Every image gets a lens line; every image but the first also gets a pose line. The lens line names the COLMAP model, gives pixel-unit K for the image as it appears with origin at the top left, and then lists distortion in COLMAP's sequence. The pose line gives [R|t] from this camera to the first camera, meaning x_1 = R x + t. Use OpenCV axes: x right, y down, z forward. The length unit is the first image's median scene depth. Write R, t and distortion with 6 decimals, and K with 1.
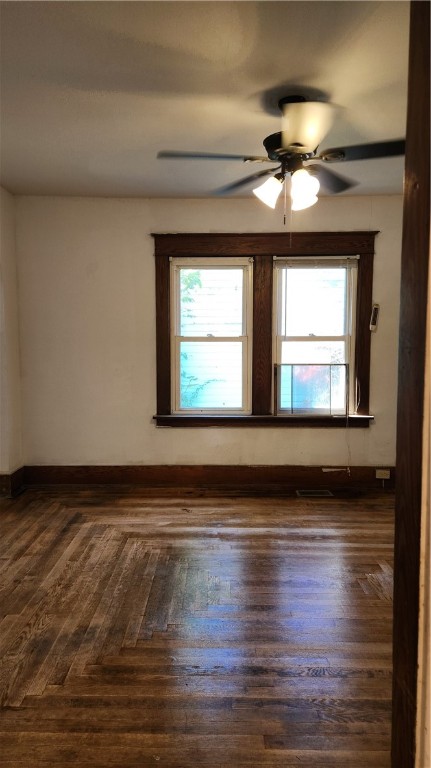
lens RADIAL K [[506.1, 0, 212.2], [0, 506.1, 379.8], [0, 0, 1]] dist [0.068375, -0.067770]
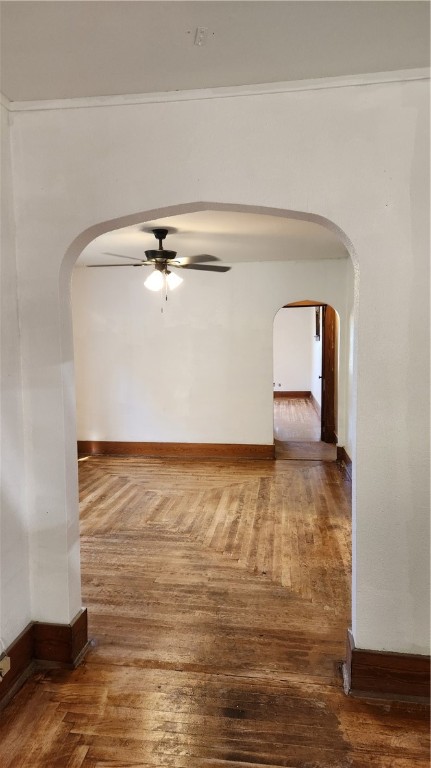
lens RADIAL K [[506.1, 0, 212.2], [0, 506.1, 379.8], [0, 0, 1]] dist [0.068375, -0.067770]
pose [[0.128931, -0.062806, 0.989663, -1.590717], [0.087801, 0.994796, 0.051693, -0.100772], [-0.987759, 0.080229, 0.133774, 0.633240]]
